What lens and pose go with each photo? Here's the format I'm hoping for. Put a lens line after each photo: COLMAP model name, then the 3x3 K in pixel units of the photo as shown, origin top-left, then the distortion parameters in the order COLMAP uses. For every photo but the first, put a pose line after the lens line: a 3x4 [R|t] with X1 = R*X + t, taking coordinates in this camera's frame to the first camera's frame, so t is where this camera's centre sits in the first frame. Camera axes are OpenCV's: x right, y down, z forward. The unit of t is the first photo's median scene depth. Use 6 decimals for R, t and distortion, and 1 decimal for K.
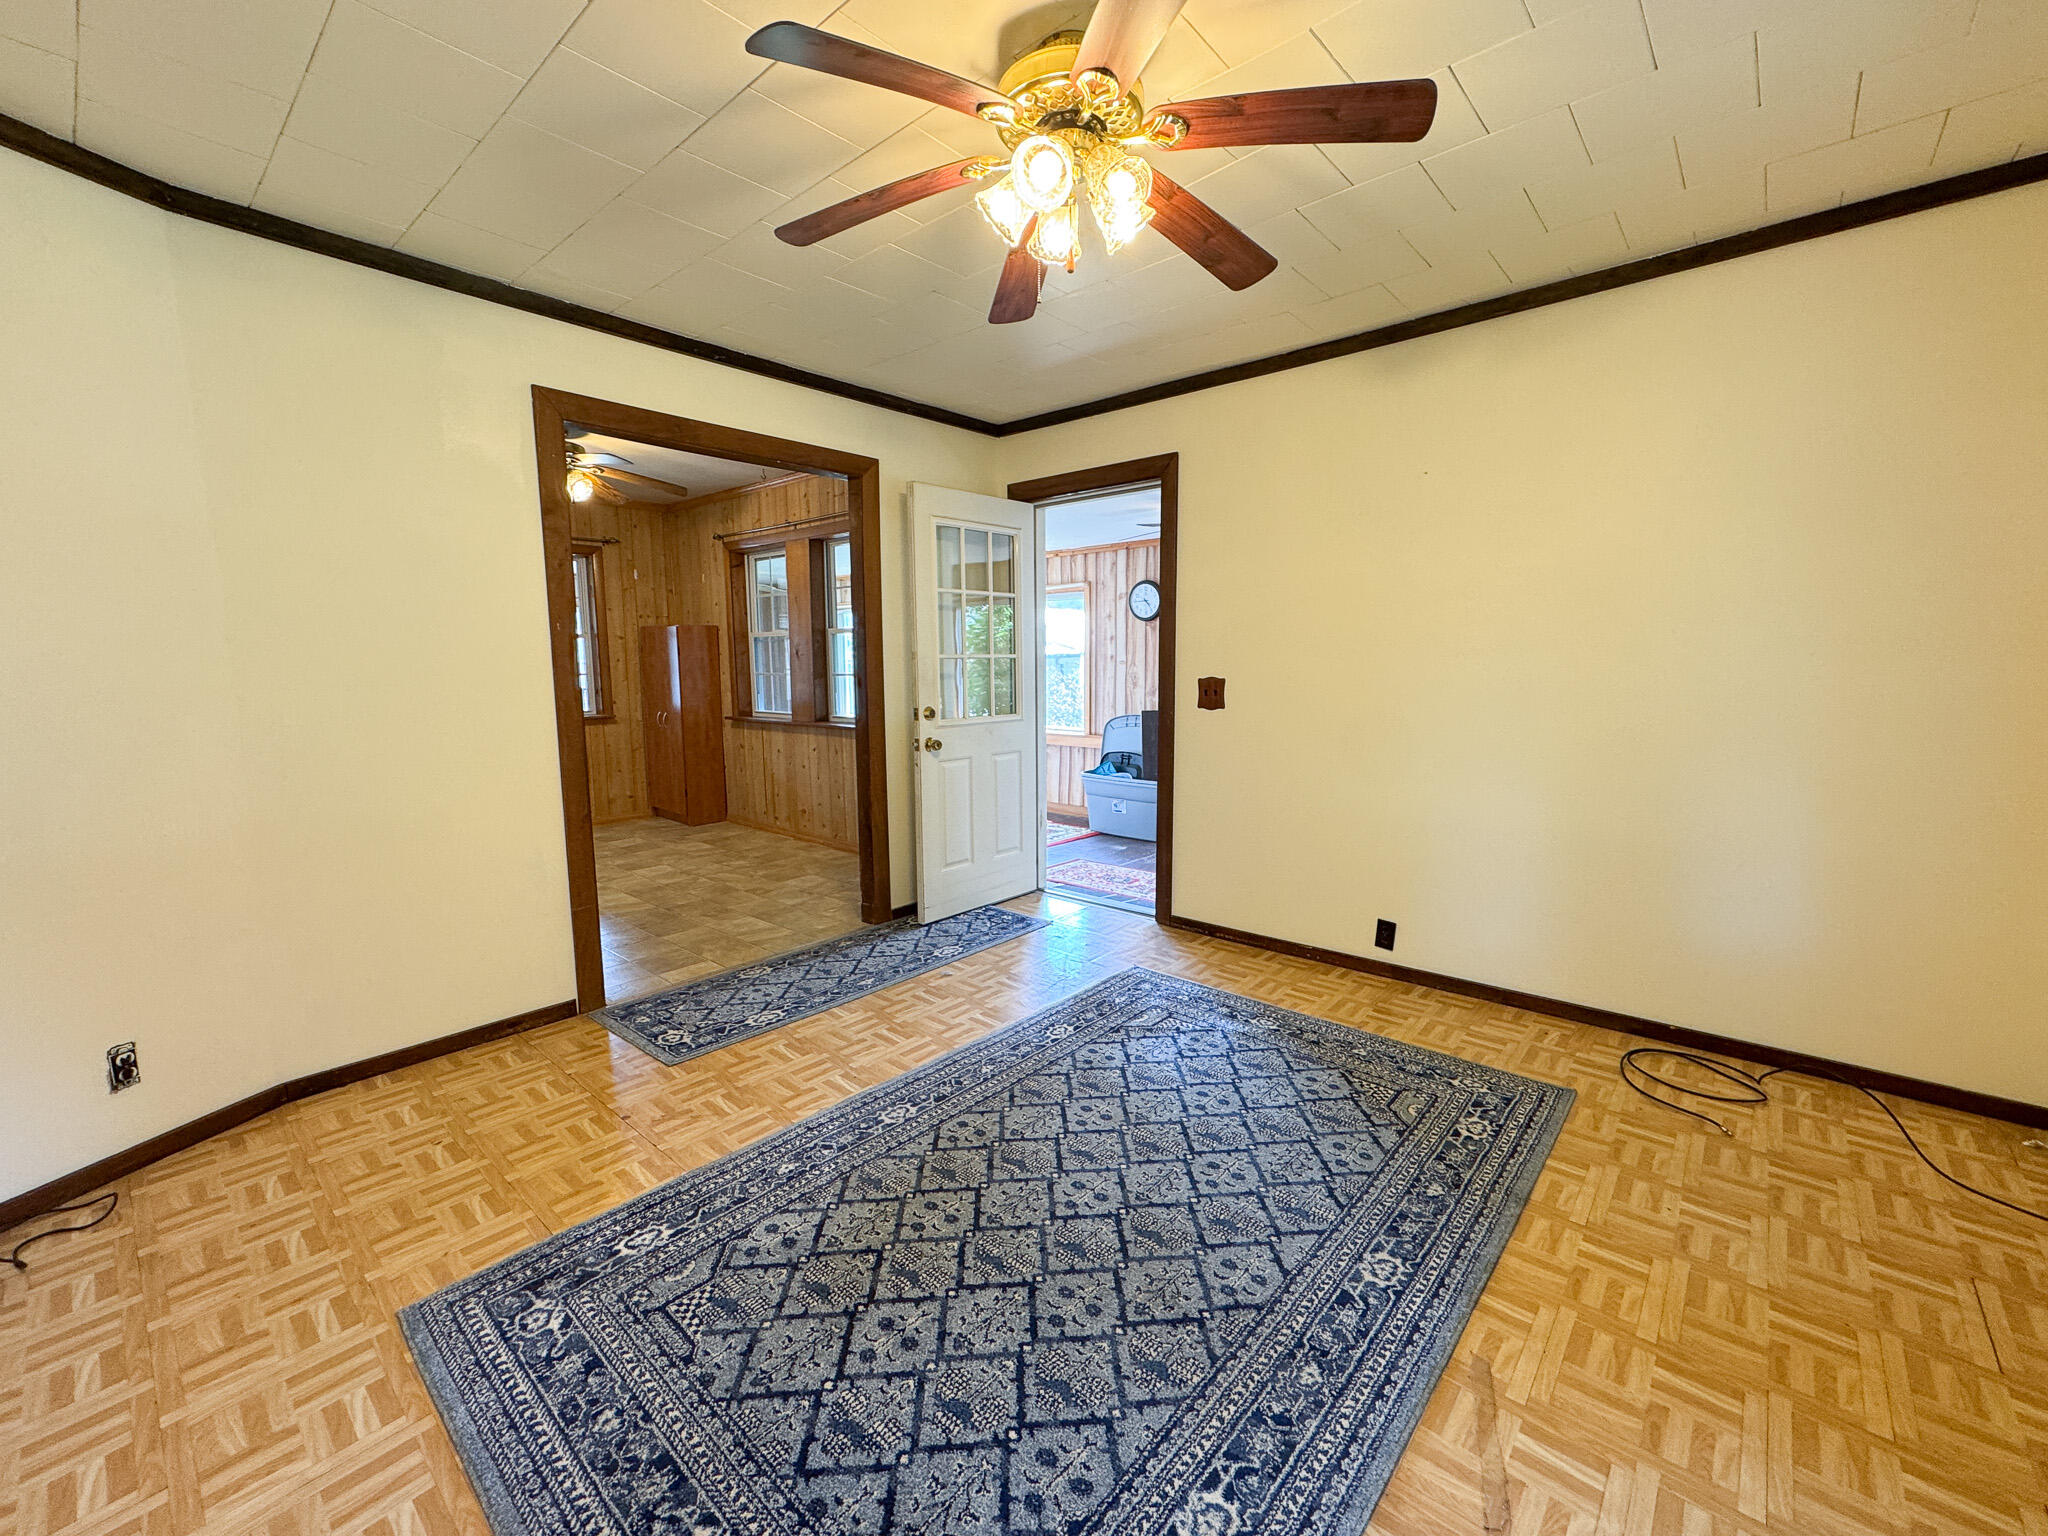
lens RADIAL K [[841.8, 0, 1019.8], [0, 841.8, 767.6], [0, 0, 1]] dist [-0.002349, -0.000581]
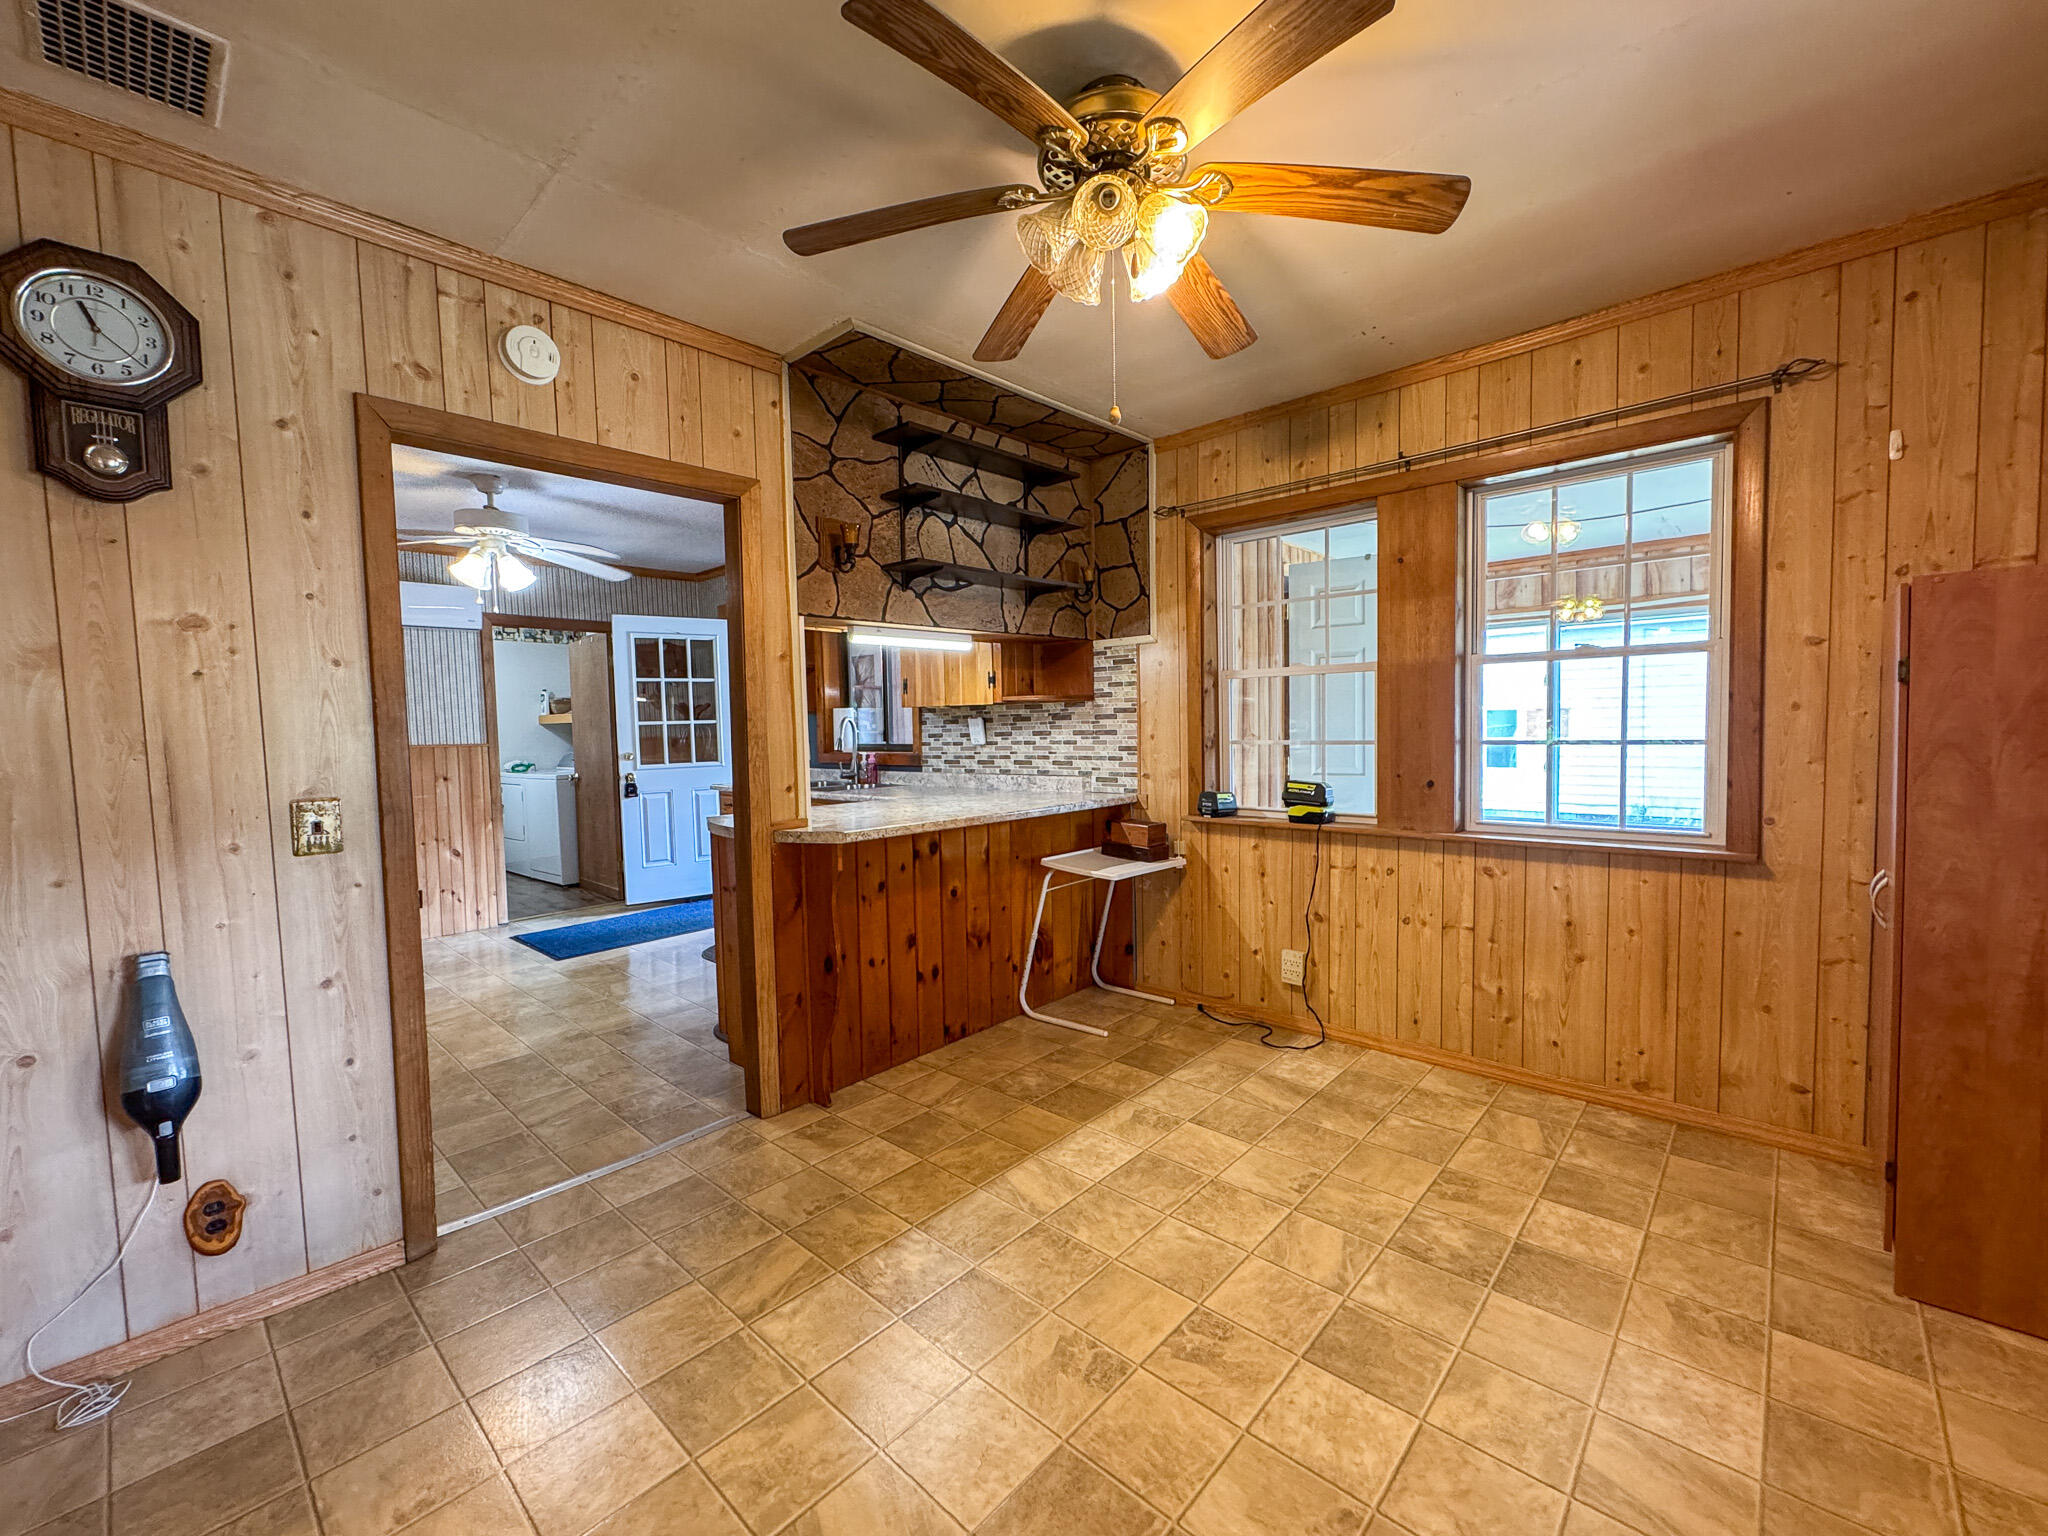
lens RADIAL K [[841.8, 0, 1019.8], [0, 841.8, 767.6], [0, 0, 1]] dist [-0.002349, -0.000581]
pose [[-0.014346, 0.059161, -0.998145, -0.323749], [-0.103822, 0.992764, 0.060335, -0.244863], [0.994492, 0.104495, -0.008100, 1.873695]]
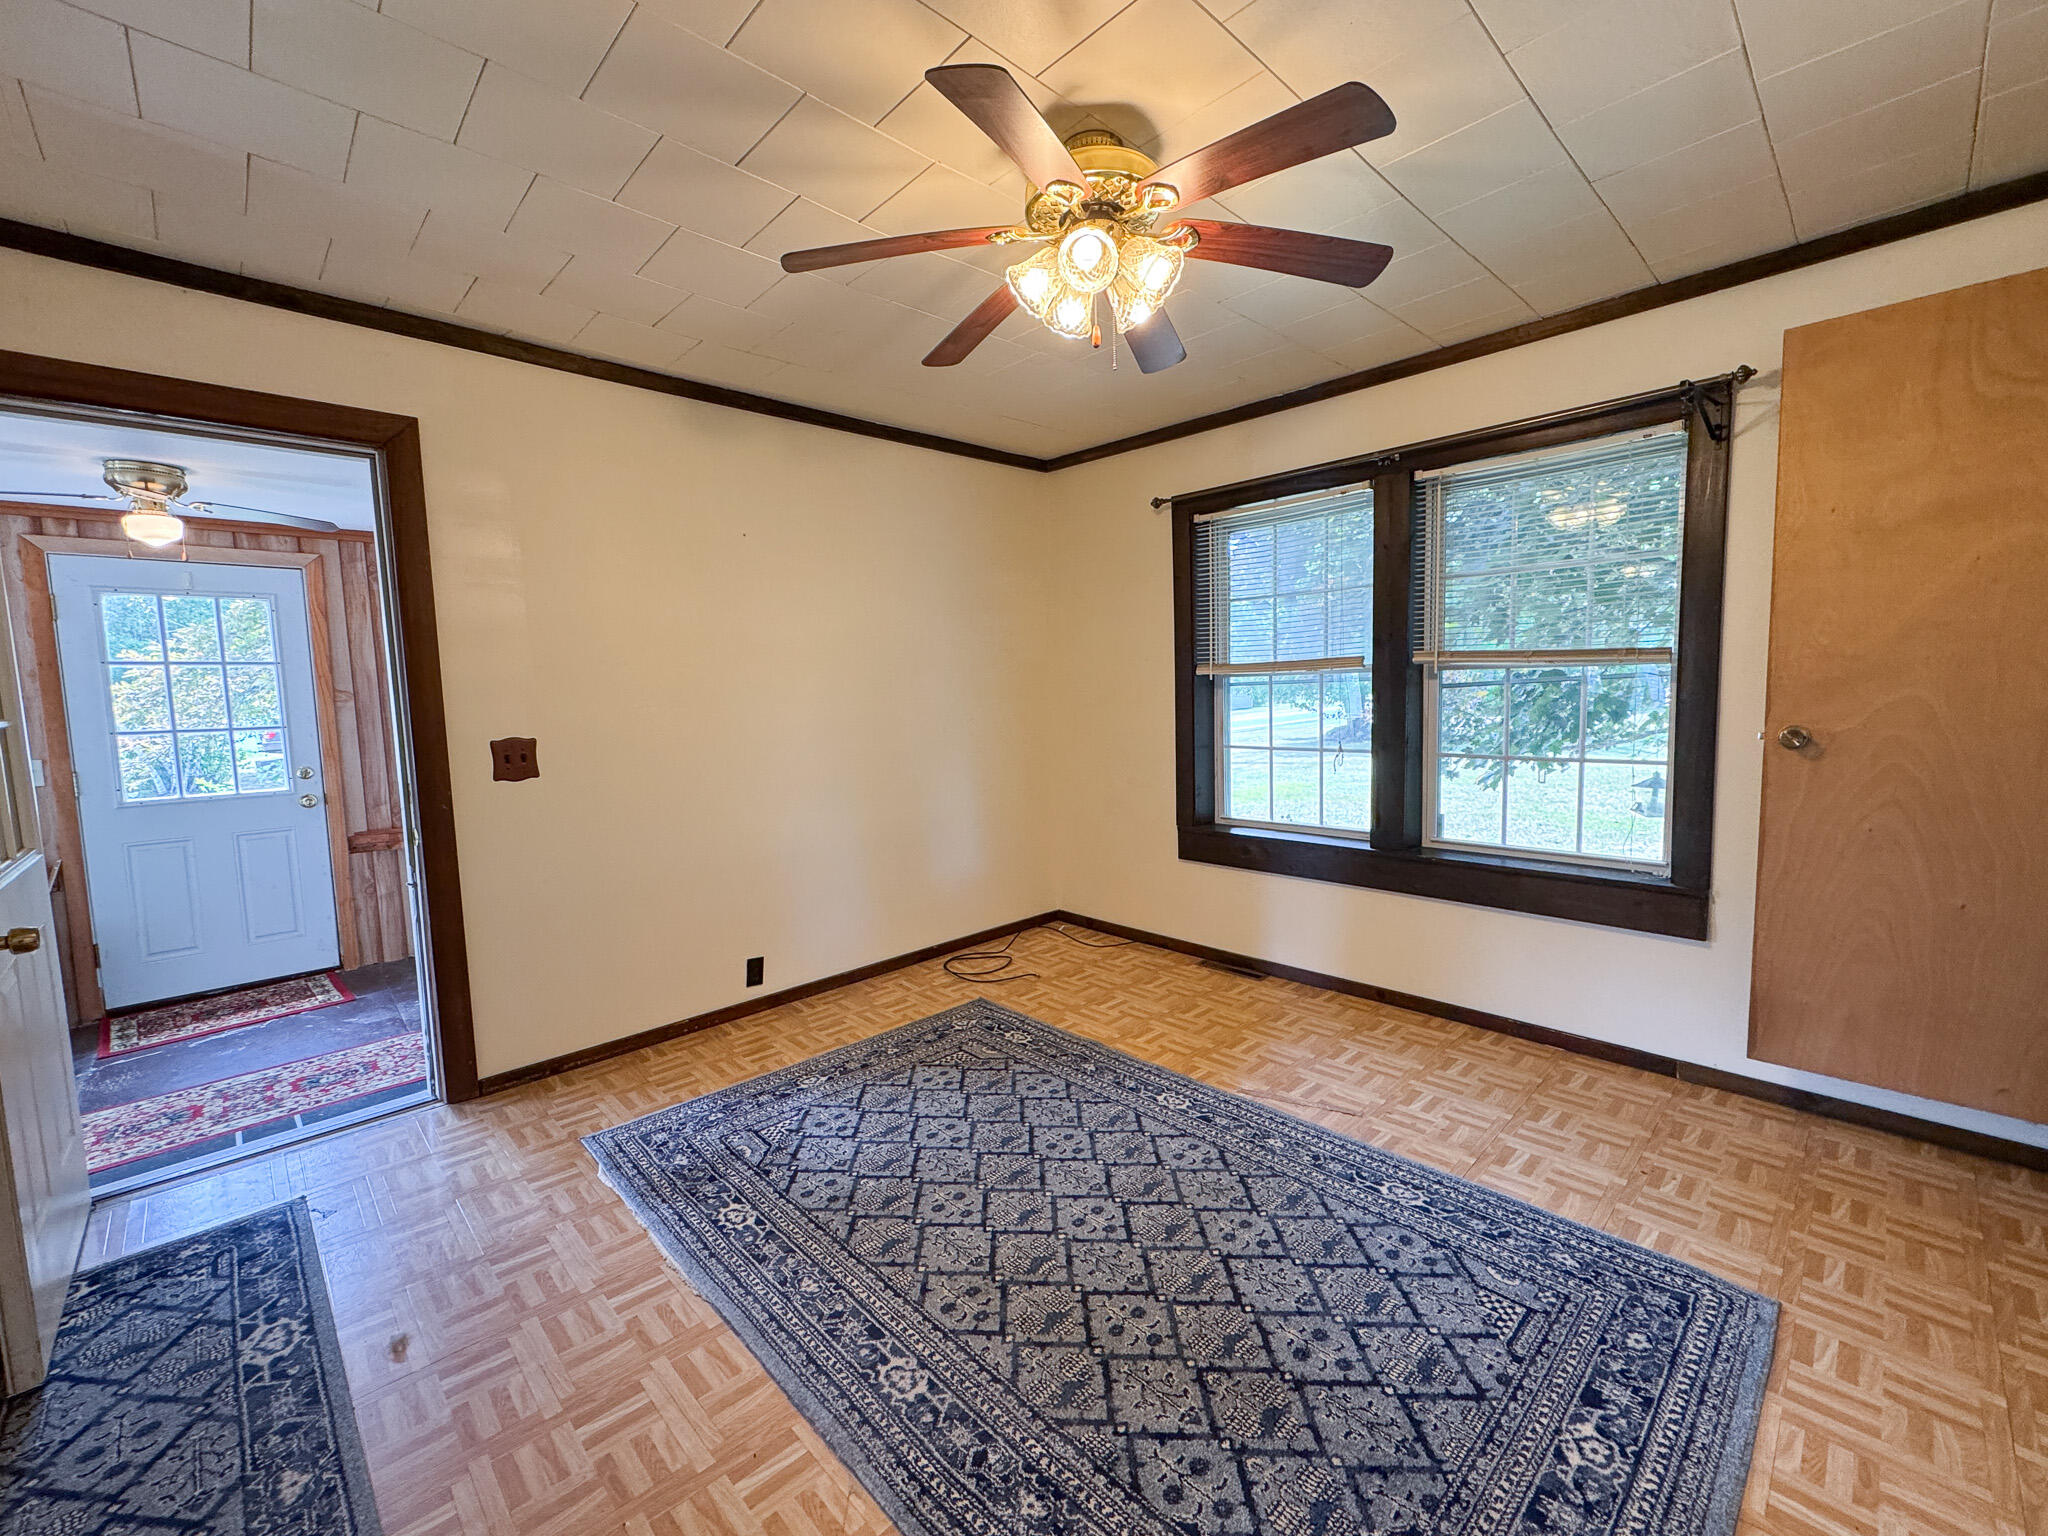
lens RADIAL K [[841.8, 0, 1019.8], [0, 841.8, 767.6], [0, 0, 1]] dist [-0.002349, -0.000581]
pose [[0.077748, -0.091552, 0.992760, -0.754210], [0.149902, 0.985528, 0.079145, -0.113413], [-0.985639, 0.142663, 0.090347, 0.762549]]
